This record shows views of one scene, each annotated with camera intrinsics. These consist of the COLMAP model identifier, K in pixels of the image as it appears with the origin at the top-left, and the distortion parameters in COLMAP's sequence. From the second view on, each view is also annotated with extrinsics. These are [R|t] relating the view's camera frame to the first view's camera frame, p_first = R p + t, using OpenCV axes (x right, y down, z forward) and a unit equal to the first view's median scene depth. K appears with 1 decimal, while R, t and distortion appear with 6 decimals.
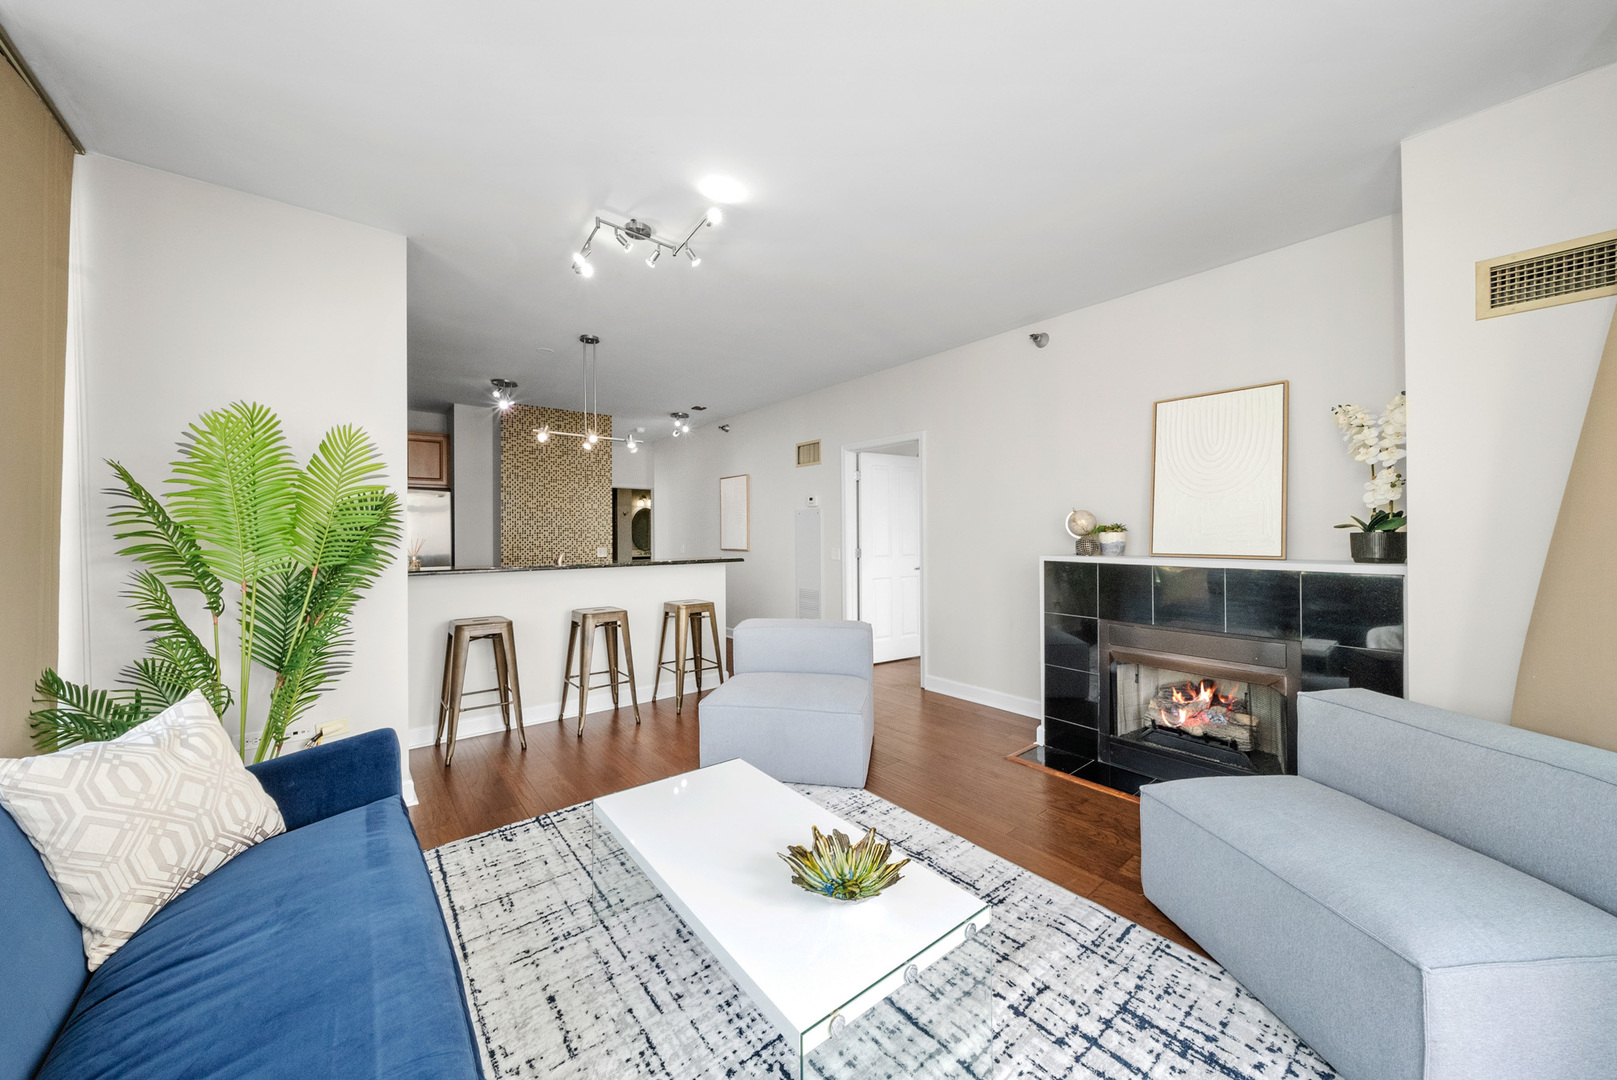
lens RADIAL K [[567.9, 0, 801.2], [0, 567.9, 530.4], [0, 0, 1]] dist [-0.001644, -0.000150]
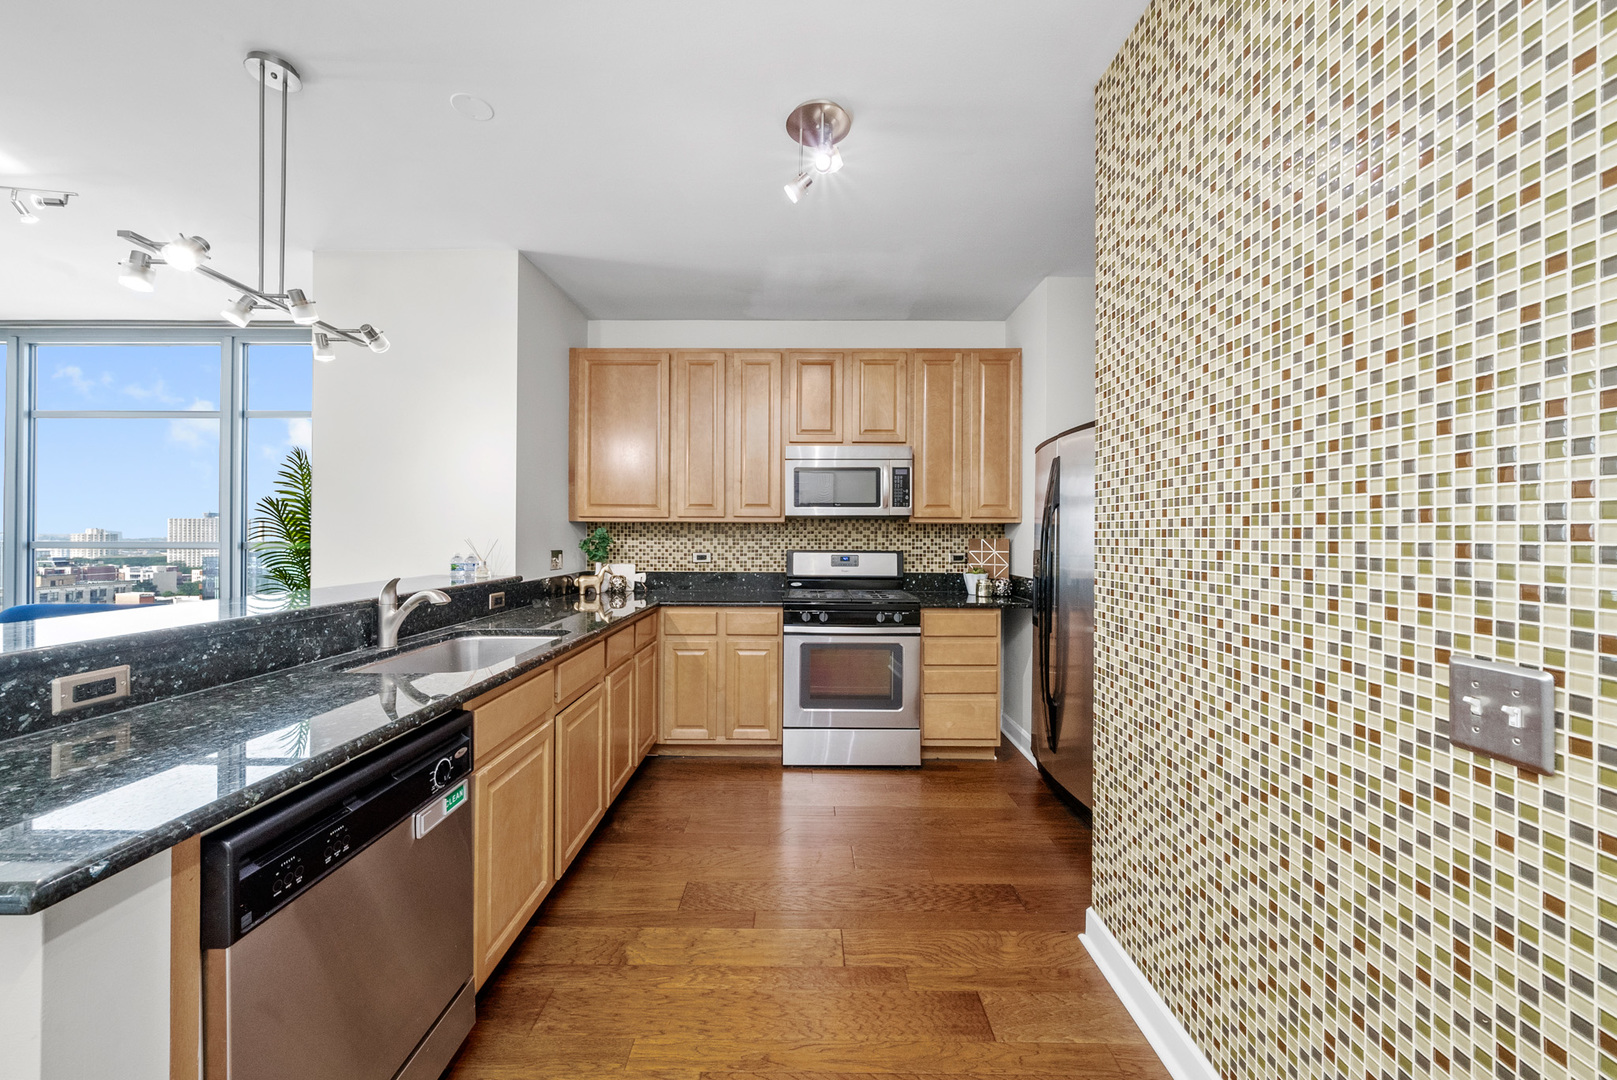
lens RADIAL K [[581.4, 0, 802.6], [0, 581.4, 533.9], [0, 0, 1]] dist [-0.003371, 0.000278]
pose [[-0.633445, 0.004740, -0.773773, -0.627971], [0.003543, 0.999989, 0.003225, 0.013449], [0.773779, -0.000699, -0.633455, 3.450397]]
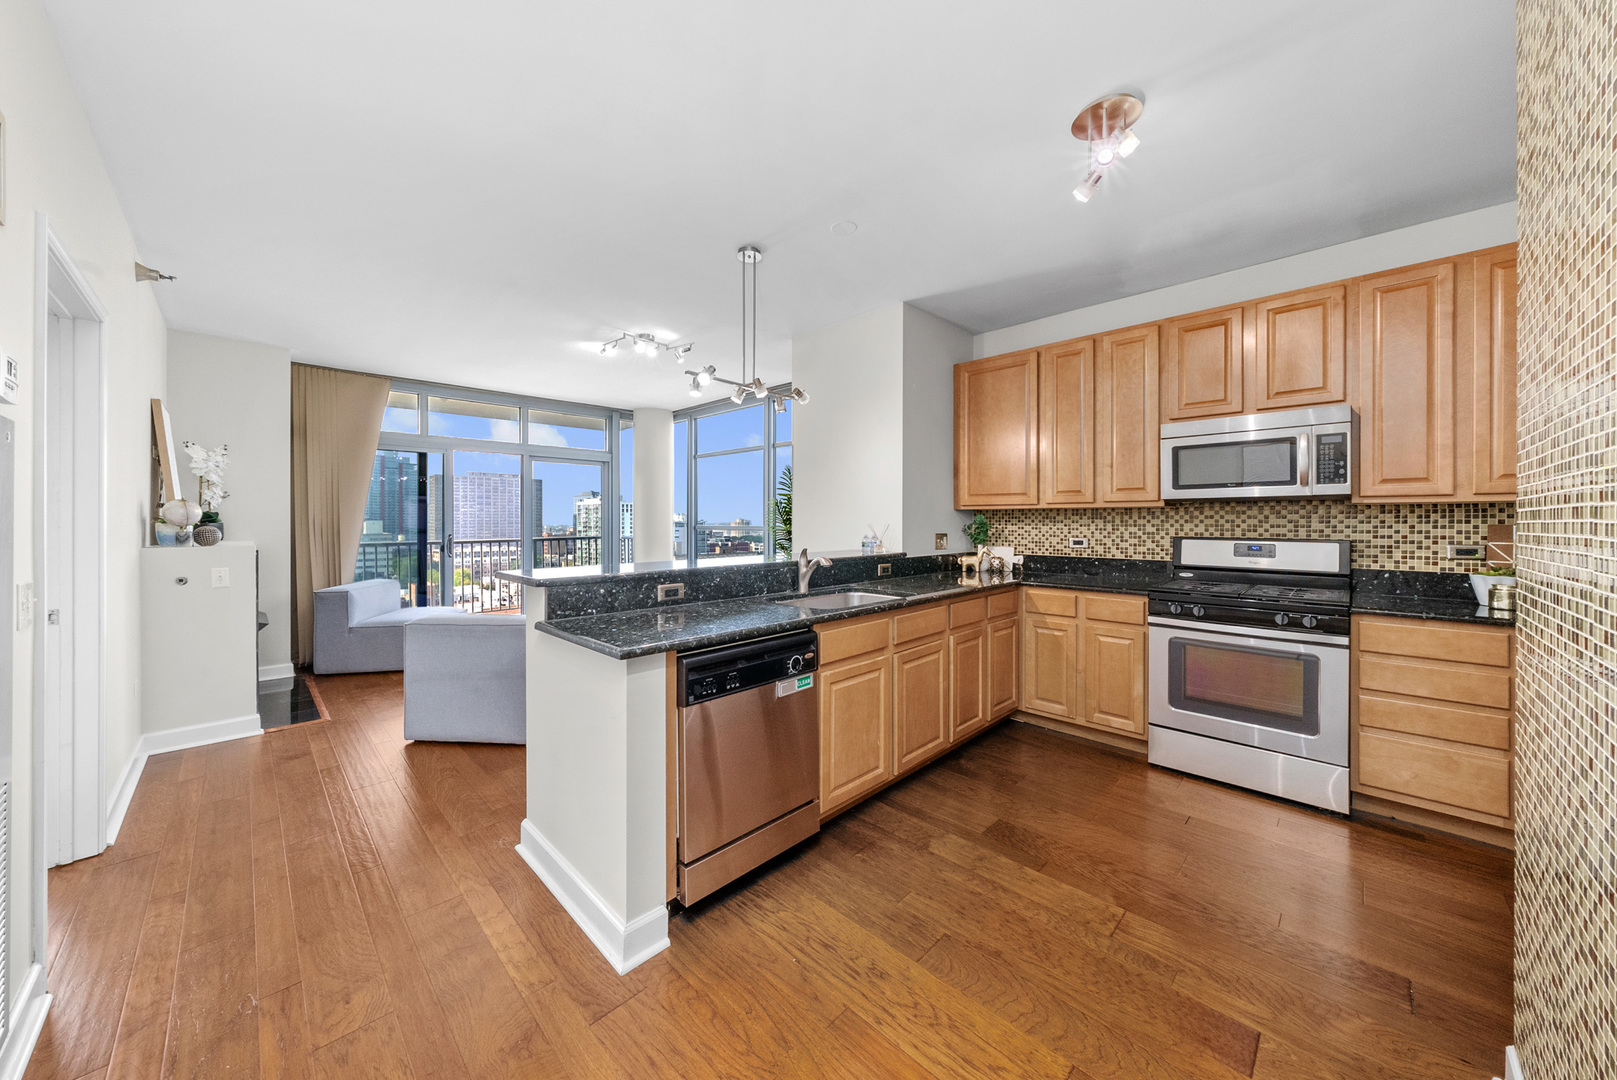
lens RADIAL K [[562.0, 0, 797.5], [0, 562.0, 522.6], [0, 0, 1]] dist [-0.000910, -0.000121]
pose [[-0.994899, 0.008669, -0.100504, -0.775637], [0.008559, 0.999962, 0.001525, 0.018064], [0.100514, 0.000657, -0.994935, 3.764863]]
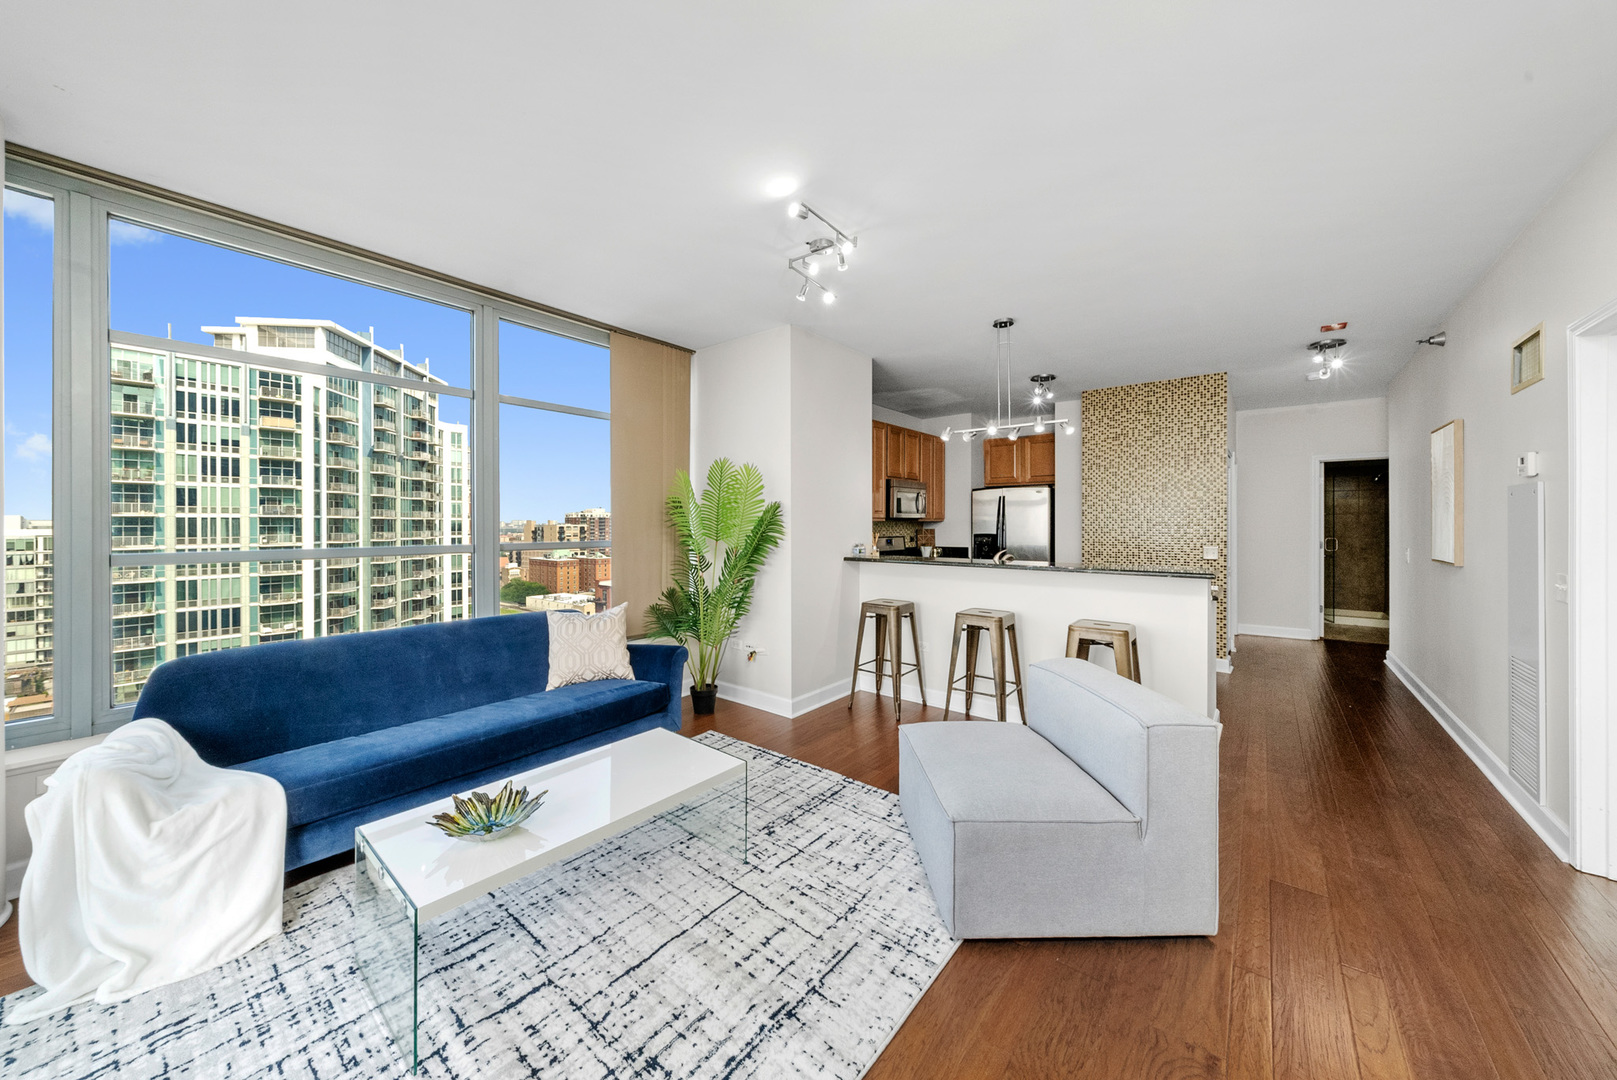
lens RADIAL K [[564.2, 0, 798.3], [0, 564.2, 526.9], [0, 0, 1]] dist [-0.005053, 0.000055]
pose [[0.200972, 0.013235, -0.979507, 1.035587], [0.003231, 0.999894, 0.014173, -0.033612], [0.979592, -0.006013, 0.200908, 1.049454]]
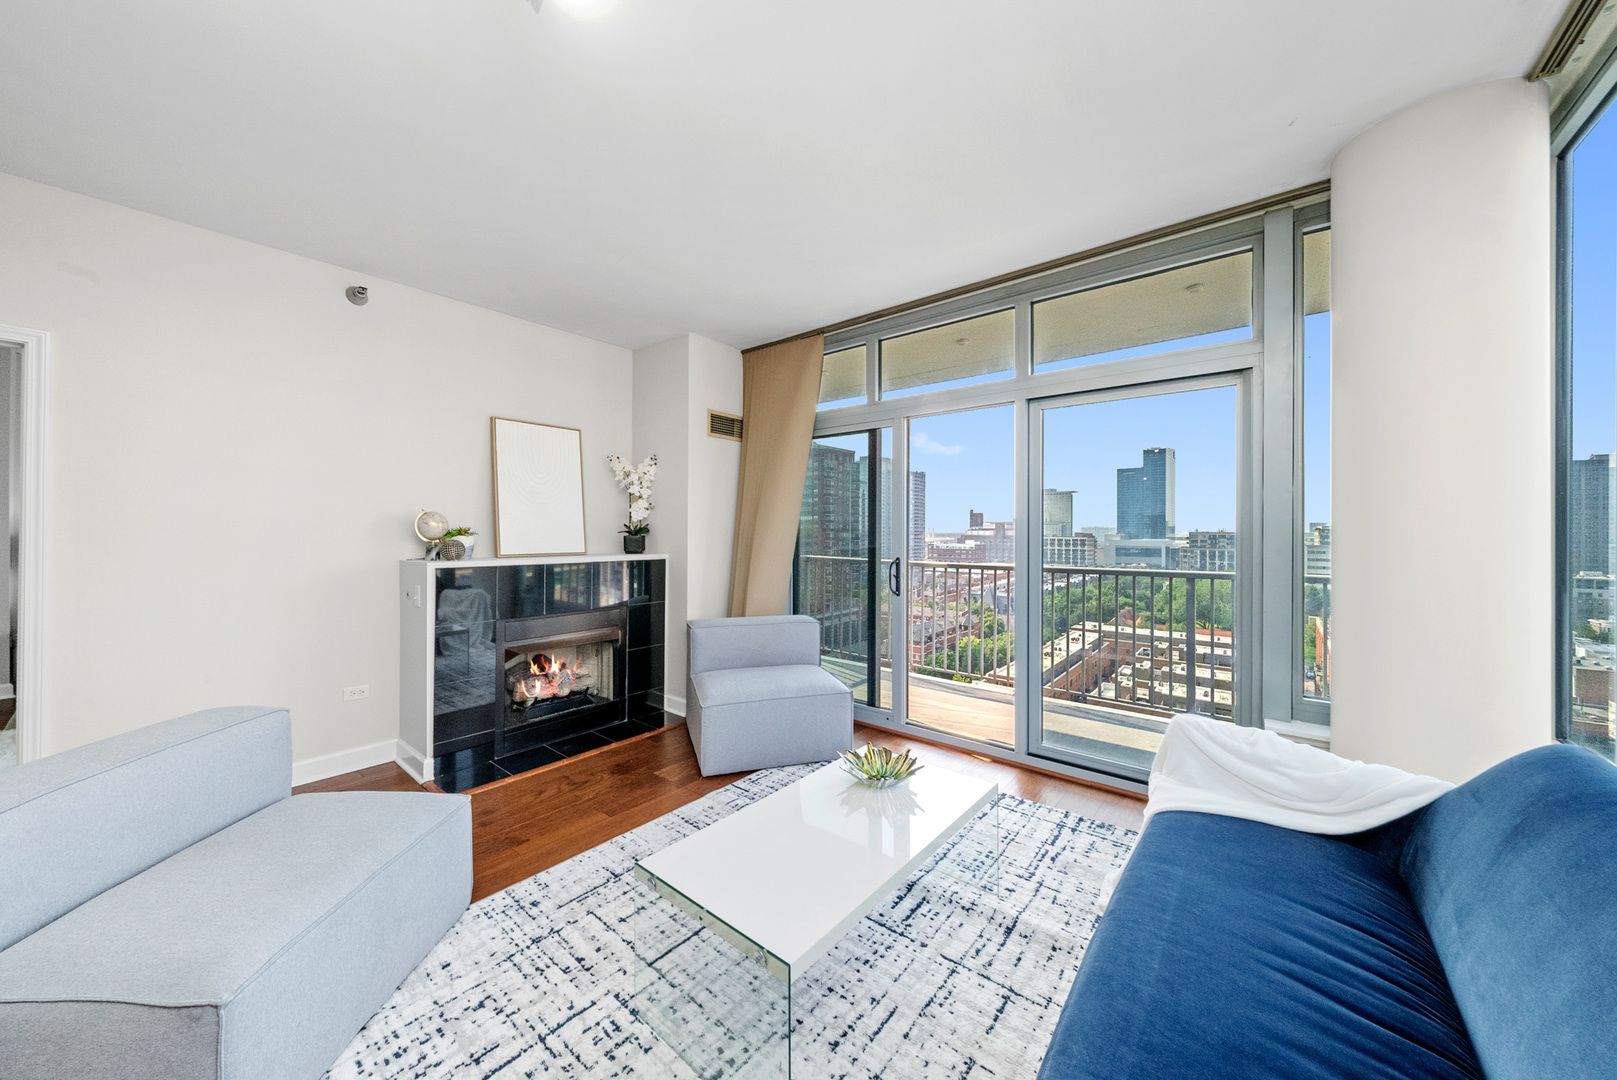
lens RADIAL K [[561.7, 0, 802.6], [0, 561.7, 530.3], [0, 0, 1]] dist [0.000345, -0.000056]
pose [[-0.200713, 0.005576, 0.979634, -0.975194], [-0.005855, 0.999959, -0.006891, -0.005554], [-0.979633, -0.007119, -0.200672, 1.105997]]
